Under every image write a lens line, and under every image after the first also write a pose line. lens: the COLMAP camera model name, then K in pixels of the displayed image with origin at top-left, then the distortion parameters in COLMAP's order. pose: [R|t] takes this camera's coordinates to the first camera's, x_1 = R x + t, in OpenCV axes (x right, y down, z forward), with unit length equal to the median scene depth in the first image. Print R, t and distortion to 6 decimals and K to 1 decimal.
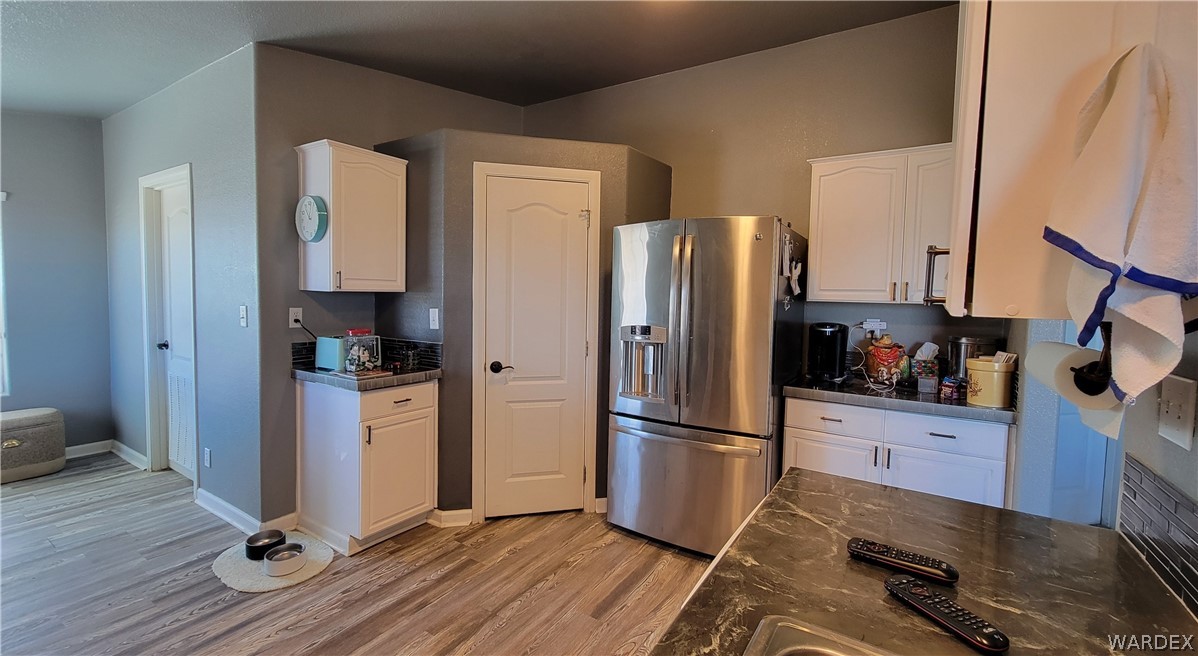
lens RADIAL K [[495.5, 0, 598.3], [0, 495.5, 317.8], [0, 0, 1]] dist [0.002220, 0.000776]
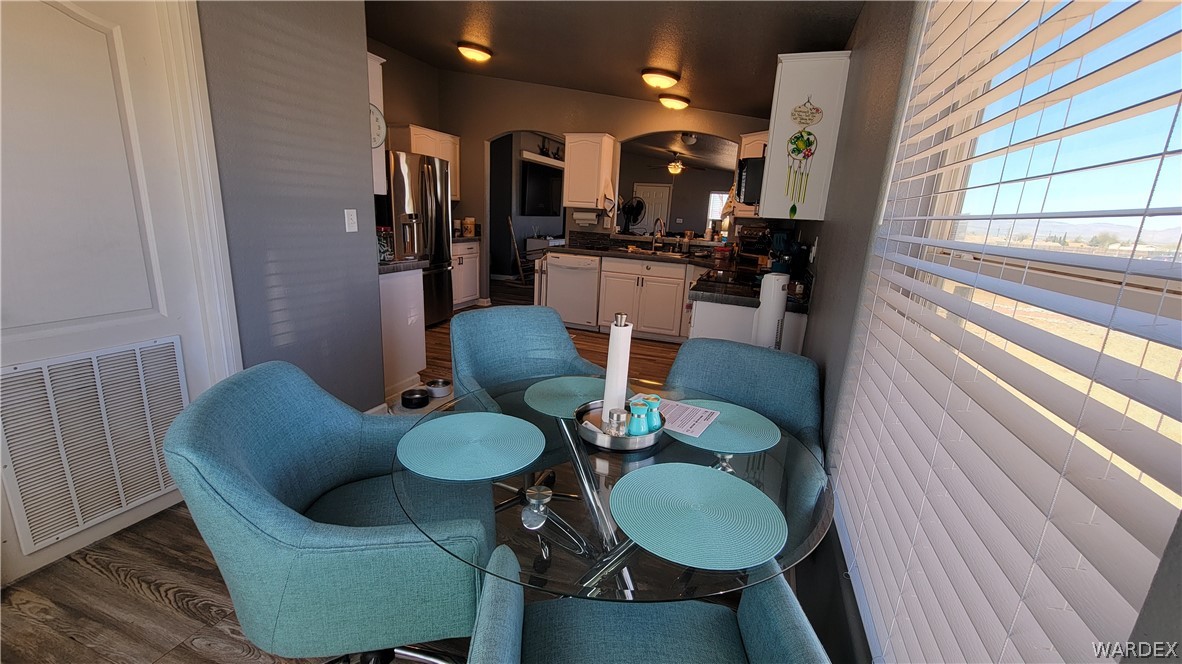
lens RADIAL K [[480.6, 0, 591.5], [0, 480.6, 331.8], [0, 0, 1]] dist [0.001833, -0.000213]
pose [[-0.222625, -0.271024, 0.936474, -1.737381], [-0.011581, 0.961248, 0.275440, -0.057360], [-0.974835, 0.050474, -0.217137, 0.745157]]
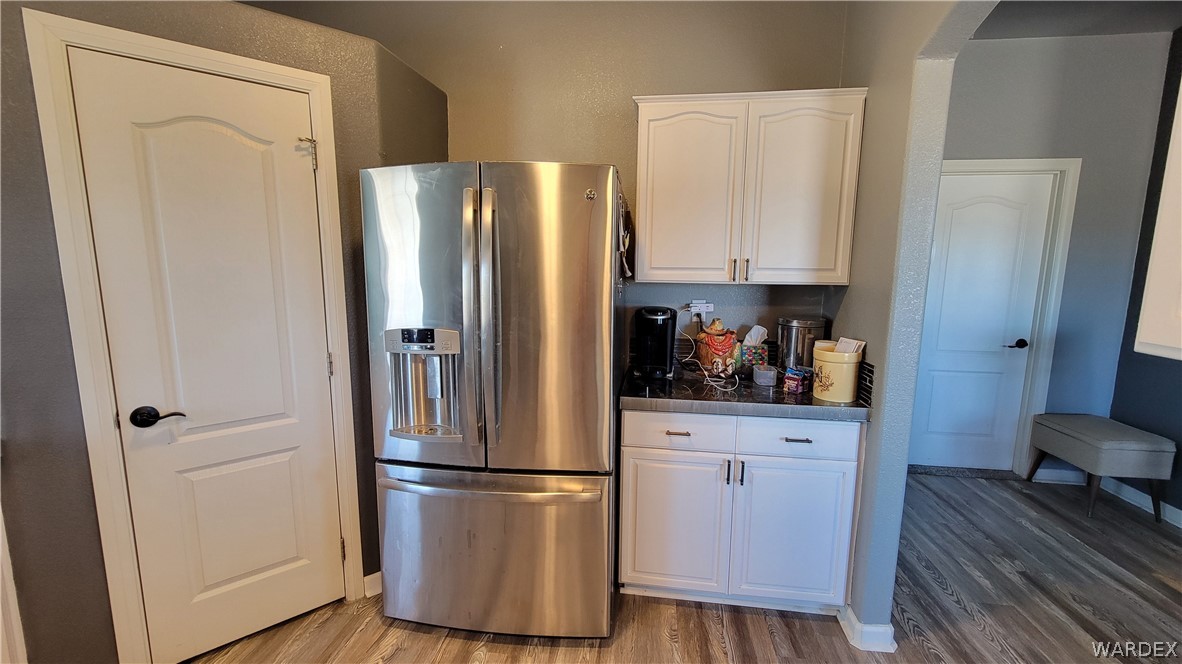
lens RADIAL K [[480.6, 0, 591.5], [0, 480.6, 331.8], [0, 0, 1]] dist [0.001833, -0.000213]
pose [[0.903650, -0.071718, 0.422225, 0.024923], [0.029568, 0.993974, 0.105552, -0.038392], [-0.427250, -0.082898, 0.900325, 0.329194]]
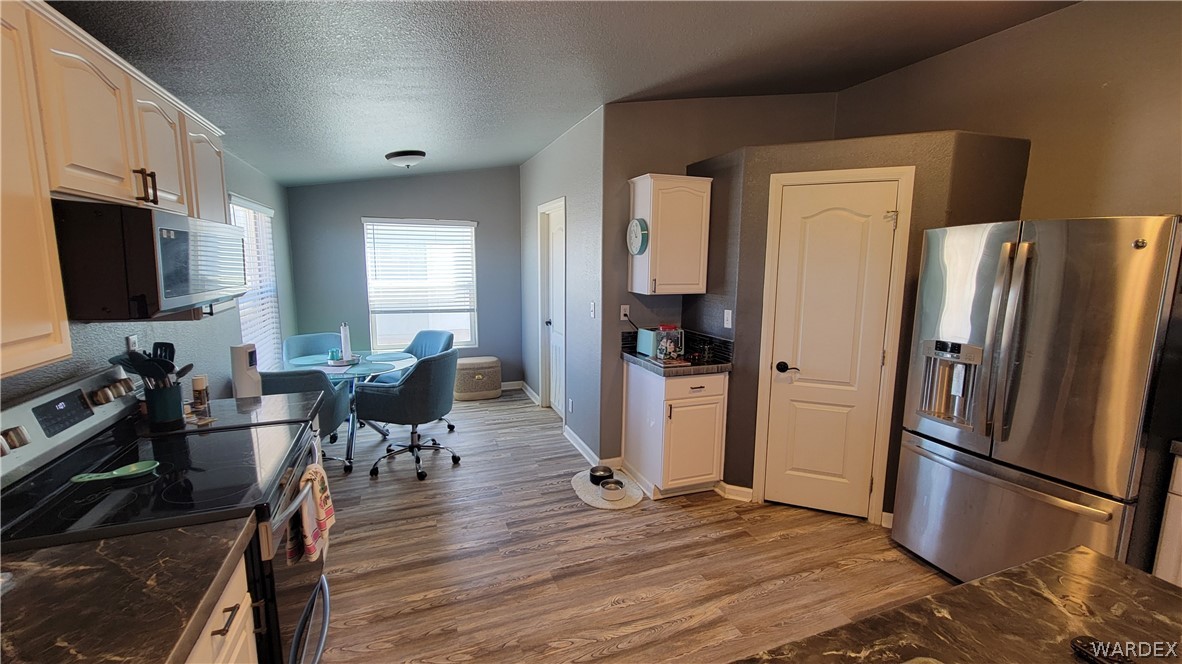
lens RADIAL K [[491.4, 0, 592.0], [0, 491.4, 331.9], [0, 0, 1]] dist [0.002829, -0.000018]
pose [[0.805624, 0.073448, -0.587856, 0.085583], [-0.023091, 0.995424, 0.092726, -0.068130], [0.591977, -0.061128, 0.803634, -0.096224]]
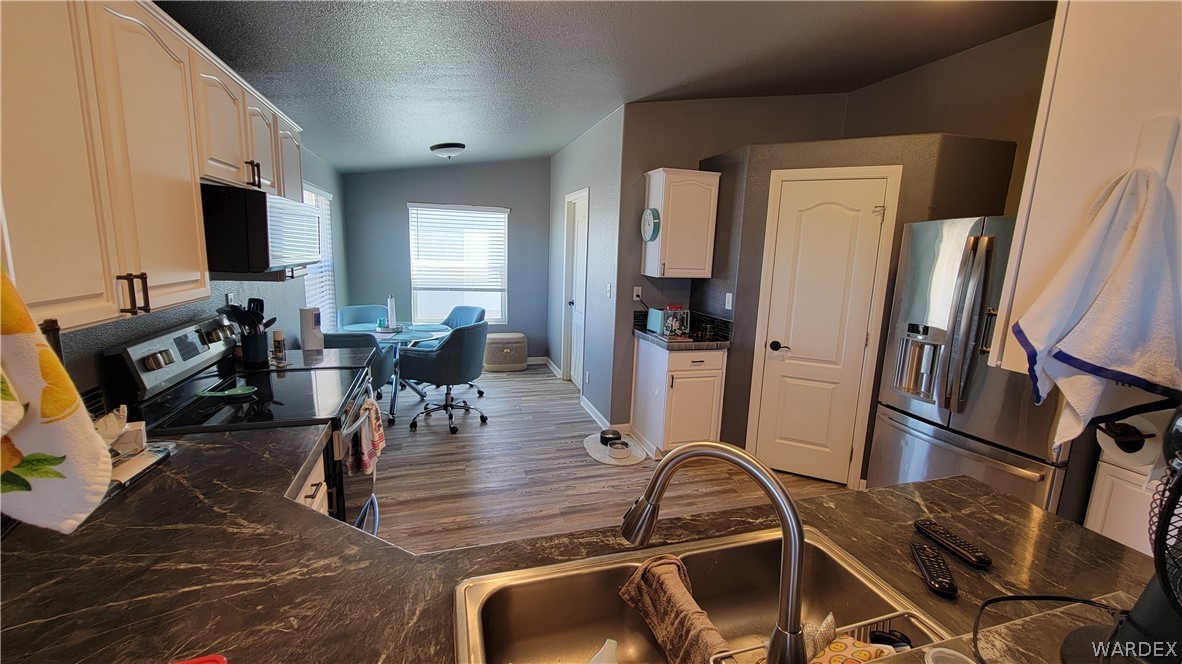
lens RADIAL K [[480.6, 0, 591.5], [0, 480.6, 331.8], [0, 0, 1]] dist [0.001833, -0.000213]
pose [[0.765035, 0.116774, -0.633313, 0.191237], [-0.052580, 0.991465, 0.119296, -0.050179], [0.641839, -0.057966, 0.764645, -0.168389]]
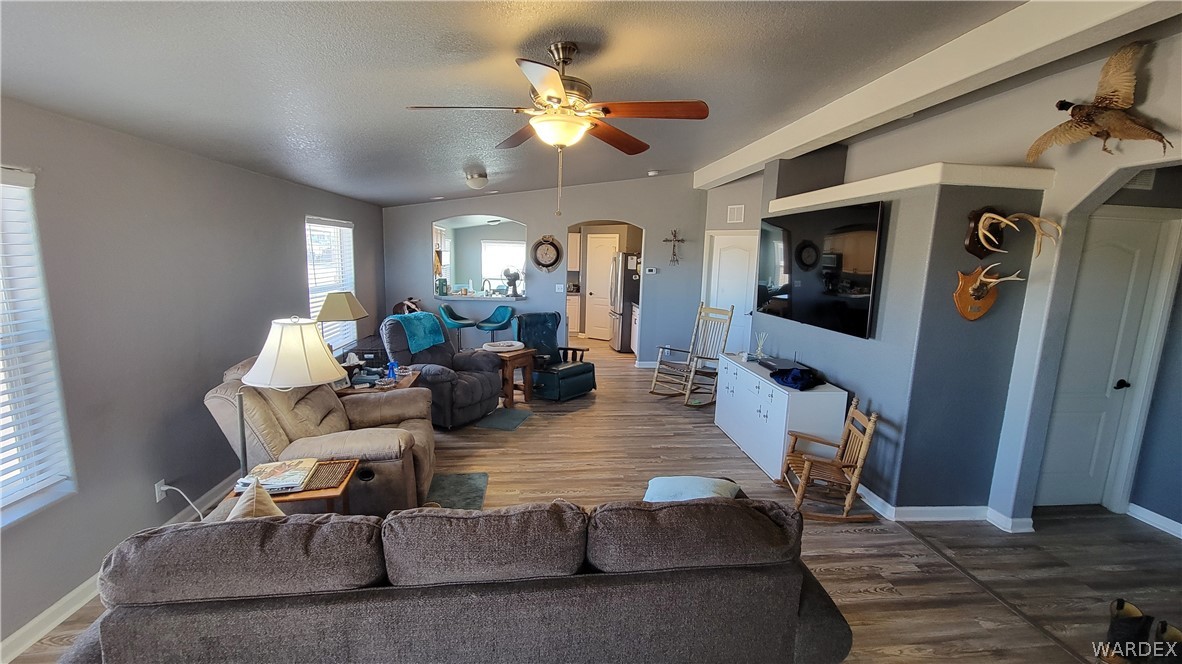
lens RADIAL K [[480.6, 0, 591.5], [0, 480.6, 331.8], [0, 0, 1]] dist [0.001833, -0.000213]
pose [[0.628490, 0.116846, -0.768991, 2.523031], [-0.050282, 0.992688, 0.109741, -0.002465], [0.776191, -0.030305, 0.629769, -1.179052]]
